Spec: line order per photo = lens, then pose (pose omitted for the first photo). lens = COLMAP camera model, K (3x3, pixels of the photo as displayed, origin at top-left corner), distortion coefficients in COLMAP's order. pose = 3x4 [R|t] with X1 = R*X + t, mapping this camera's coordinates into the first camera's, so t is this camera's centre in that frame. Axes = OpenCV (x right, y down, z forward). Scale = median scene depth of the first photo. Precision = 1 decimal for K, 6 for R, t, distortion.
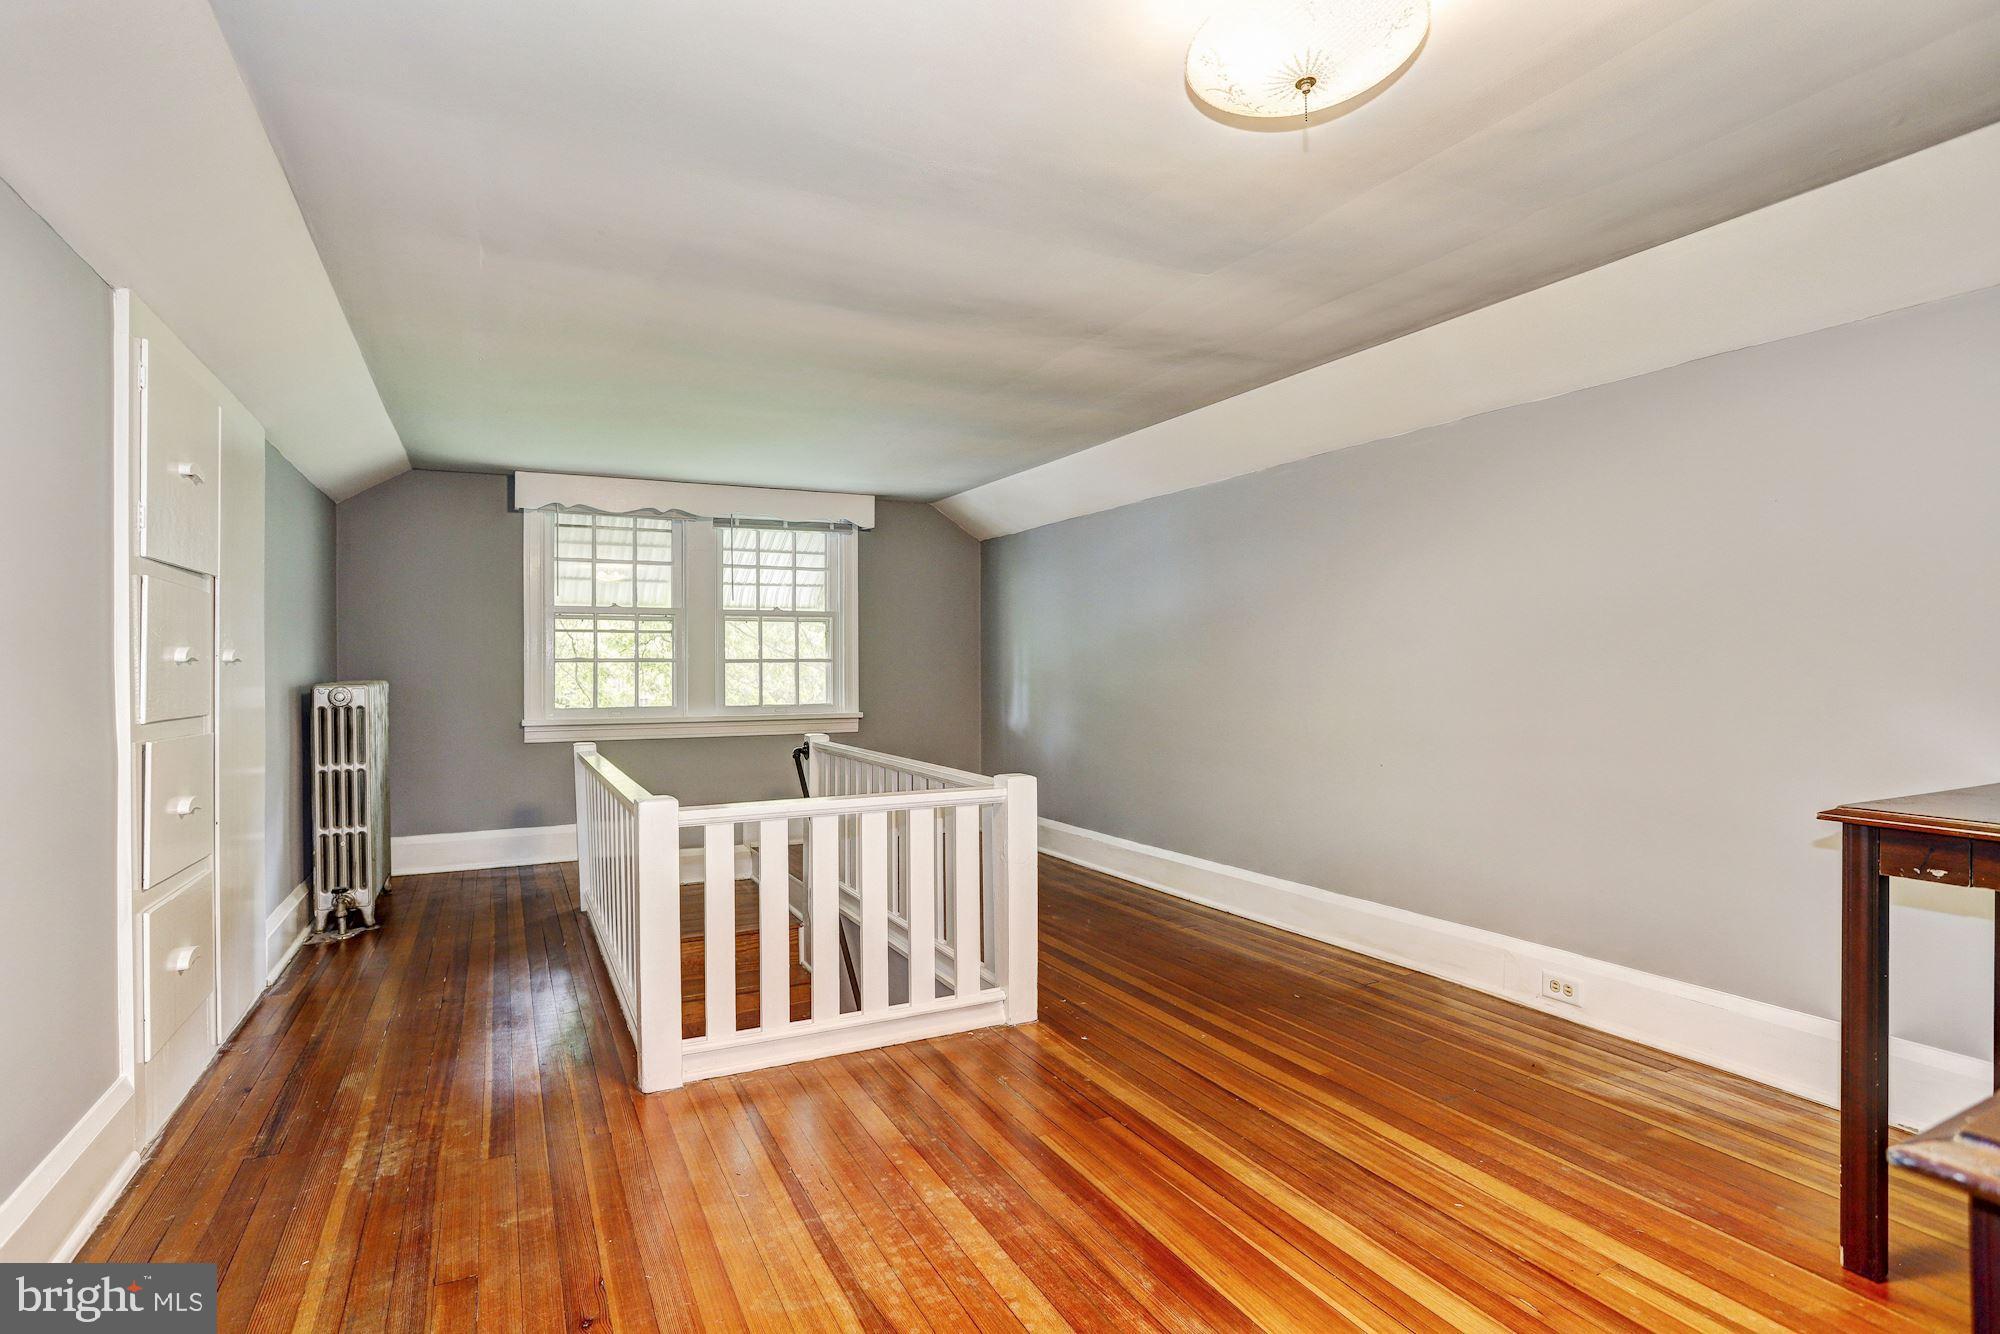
lens RADIAL K [[1001.3, 0, 981.7], [0, 1001.3, 666.6], [0, 0, 1]] dist [-0.069014, 0.035360]
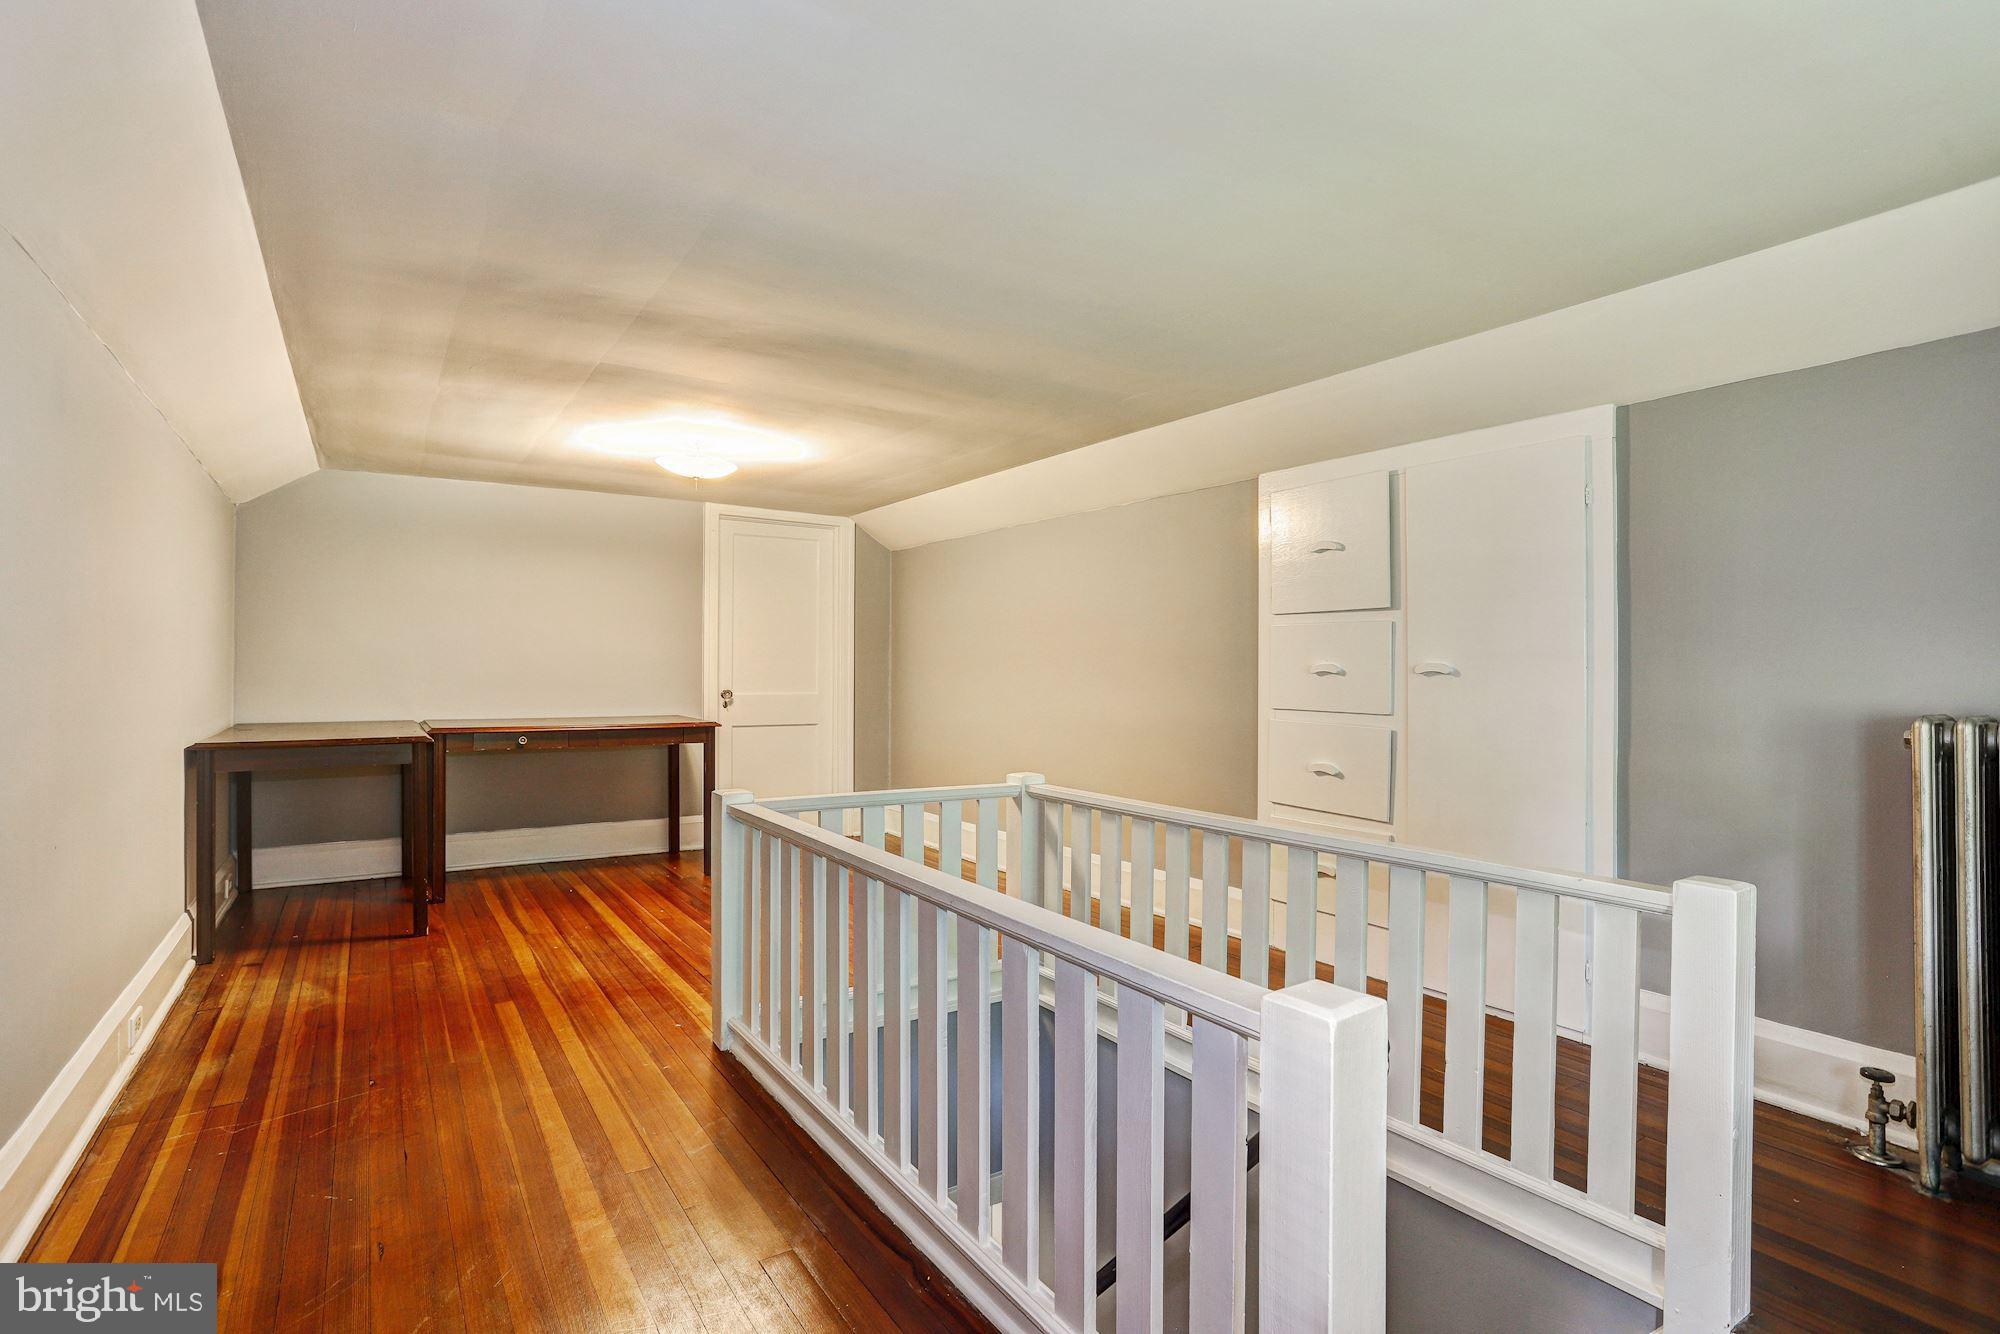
lens RADIAL K [[960.7, 0, 988.0], [0, 960.7, 665.1], [0, 0, 1]] dist [-0.065887, 0.036904]
pose [[-0.993042, -0.002200, -0.117742, -0.123822], [-0.000494, 0.999895, -0.014510, 0.002428], [0.117761, -0.014351, -0.992938, 2.413781]]
